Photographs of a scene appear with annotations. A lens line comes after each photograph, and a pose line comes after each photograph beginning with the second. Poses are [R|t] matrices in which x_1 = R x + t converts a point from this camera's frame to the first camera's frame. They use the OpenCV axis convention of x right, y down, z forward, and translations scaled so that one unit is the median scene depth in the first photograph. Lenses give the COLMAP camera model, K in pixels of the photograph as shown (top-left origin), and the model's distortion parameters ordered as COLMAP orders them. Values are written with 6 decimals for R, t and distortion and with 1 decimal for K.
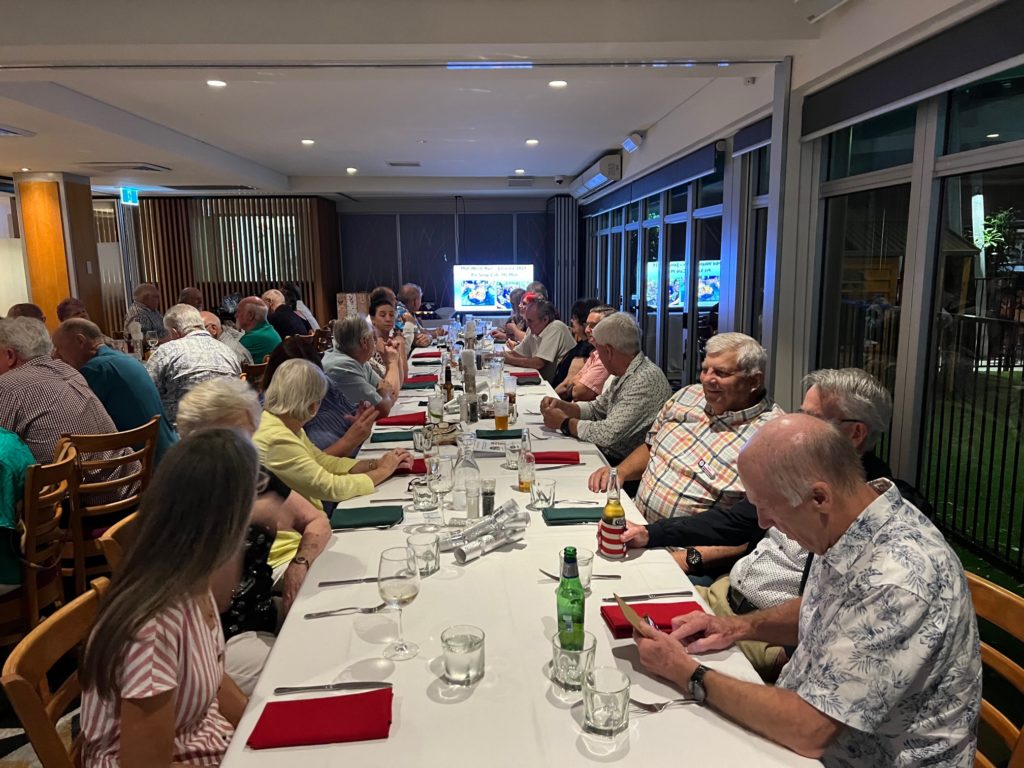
lens RADIAL K [[761.5, 0, 503.7], [0, 761.5, 385.9], [0, 0, 1]] dist [0.059379, -0.067381]
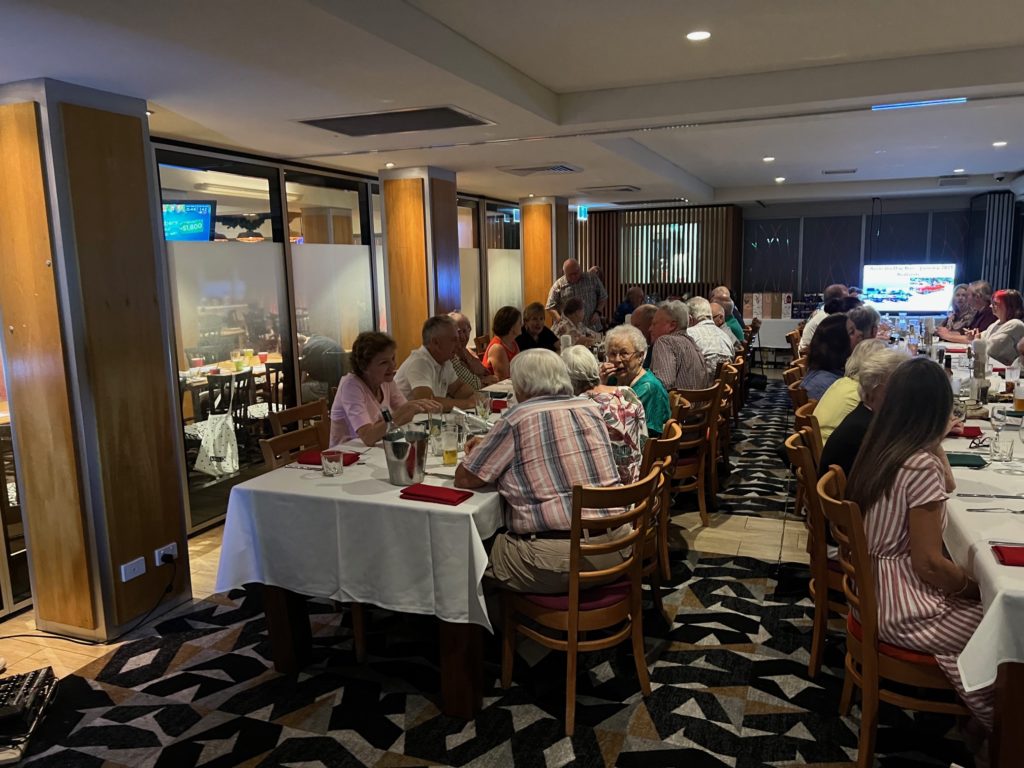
lens RADIAL K [[761.5, 0, 516.9], [0, 761.5, 383.1], [0, 0, 1]] dist [0.059379, -0.067381]
pose [[0.920328, 0.052574, -0.387599, -0.139090], [-0.055362, 0.998458, 0.003976, 0.029680], [0.387211, 0.017799, 0.921819, -0.185970]]
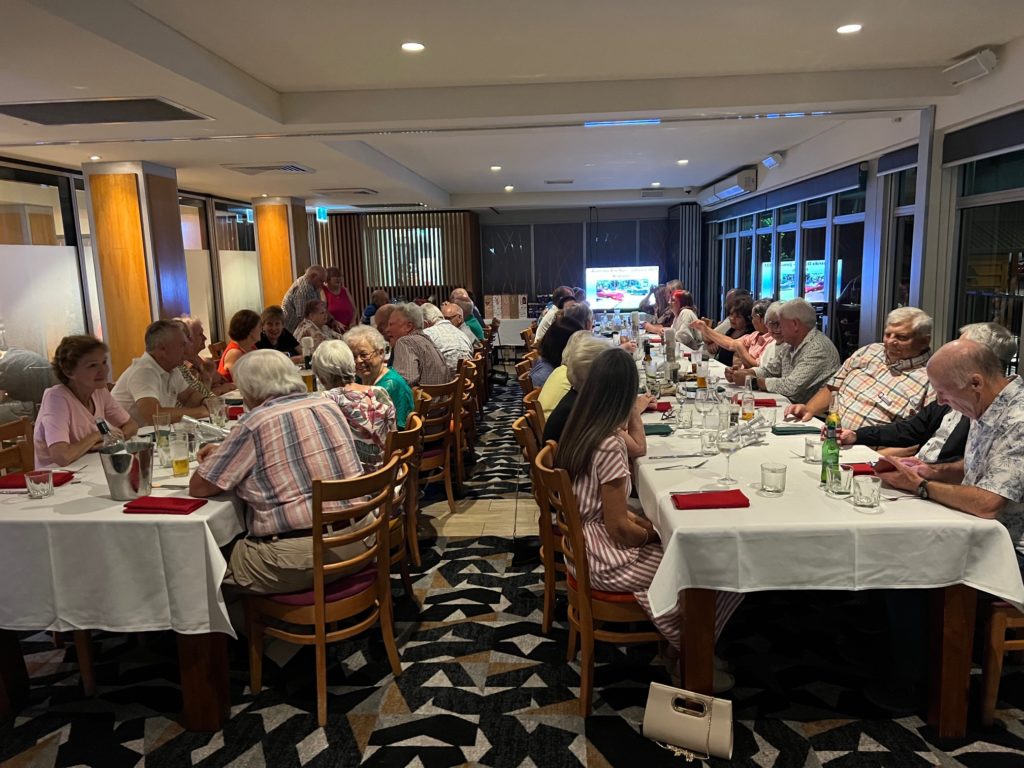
lens RADIAL K [[761.5, 0, 514.7], [0, 761.5, 391.7], [0, 0, 1]] dist [0.059379, -0.067381]
pose [[0.996325, -0.001159, -0.085650, -0.121206], [0.001226, 0.999999, 0.000719, 0.035587], [0.085649, -0.000822, 0.996325, -0.202779]]
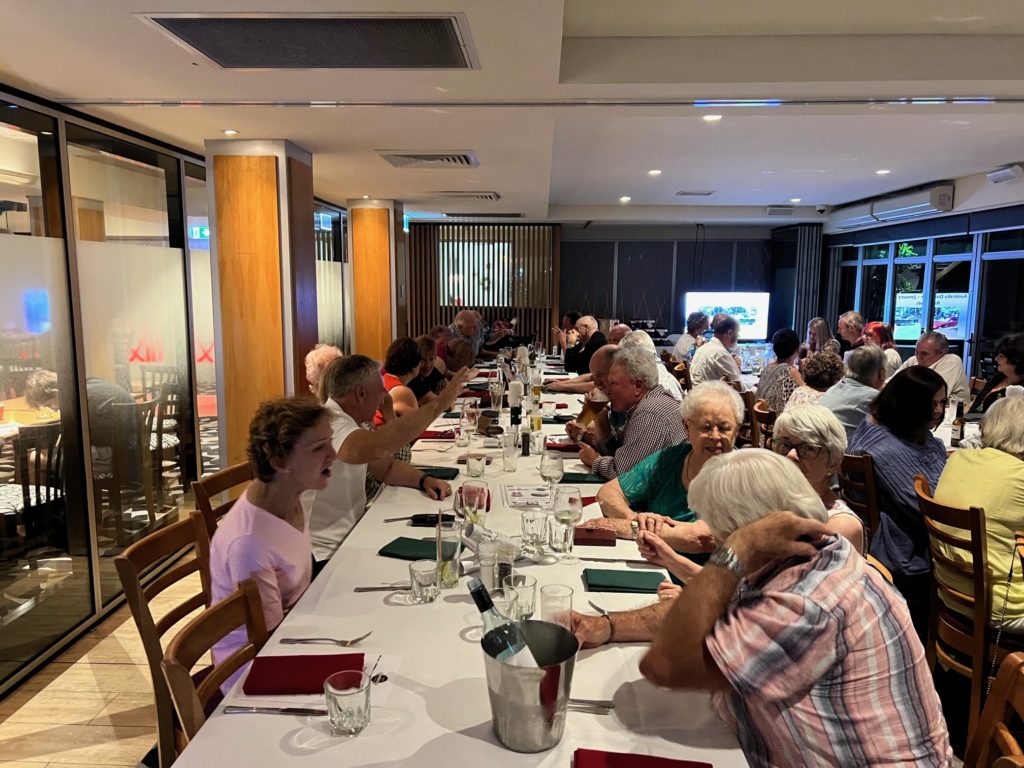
lens RADIAL K [[761.5, 0, 507.0], [0, 761.5, 394.8], [0, 0, 1]] dist [0.059379, -0.067381]
pose [[0.997615, 0.027723, -0.063208, -0.375505], [-0.029001, 0.999391, -0.019387, 0.001623], [0.062632, 0.021174, 0.997812, -0.015302]]
